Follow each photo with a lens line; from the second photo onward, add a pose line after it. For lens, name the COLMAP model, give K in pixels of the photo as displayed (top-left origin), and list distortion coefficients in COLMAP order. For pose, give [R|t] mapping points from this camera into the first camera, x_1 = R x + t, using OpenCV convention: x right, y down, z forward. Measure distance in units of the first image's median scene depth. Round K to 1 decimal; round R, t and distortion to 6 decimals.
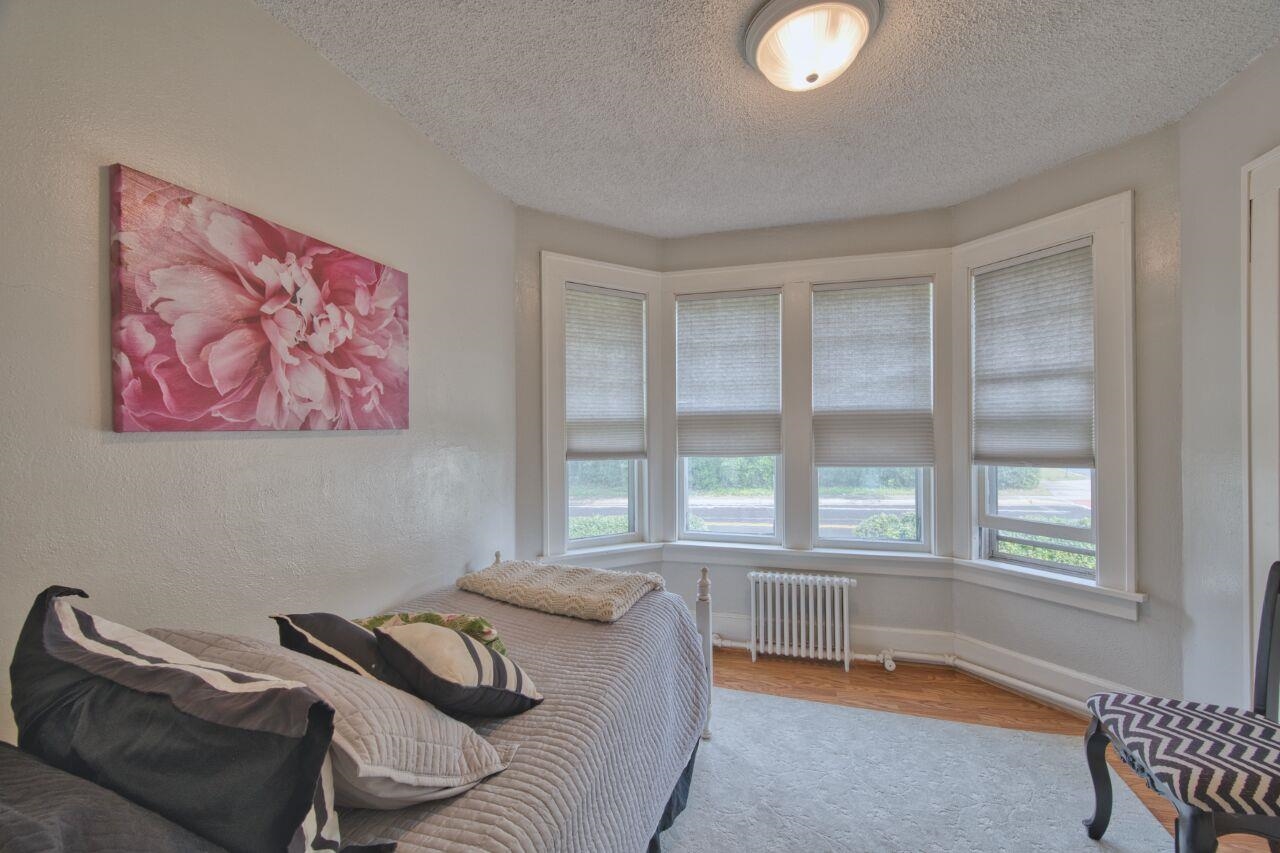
lens RADIAL K [[516.4, 0, 640.7], [0, 516.4, 424.8], [0, 0, 1]] dist [-0.014538, -0.001213]
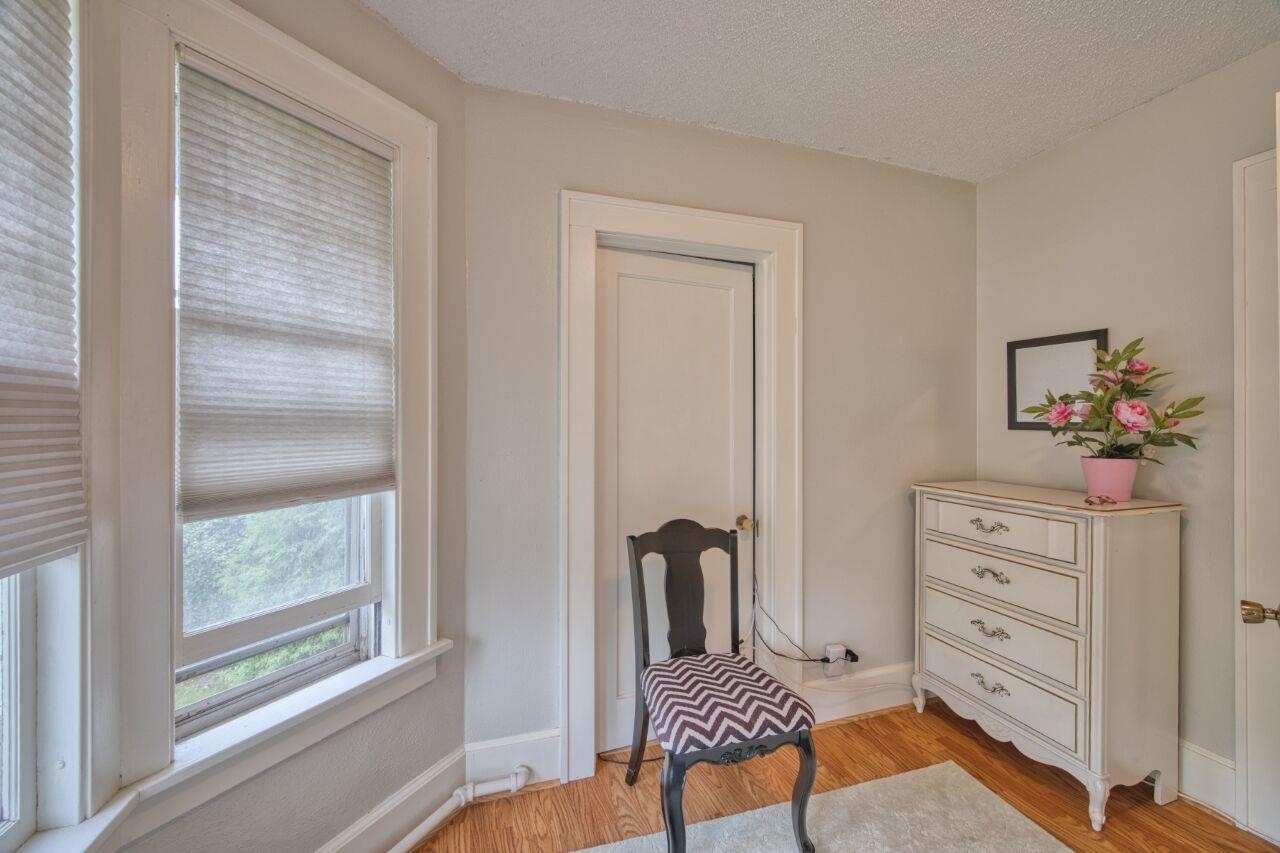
lens RADIAL K [[516.4, 0, 648.0], [0, 516.4, 434.1], [0, 0, 1]] dist [-0.014538, -0.001213]
pose [[-0.568757, -0.003265, 0.822499, 0.113372], [0.005523, 0.999954, 0.007789, 0.006535], [-0.822487, 0.008973, -0.568713, 1.010948]]
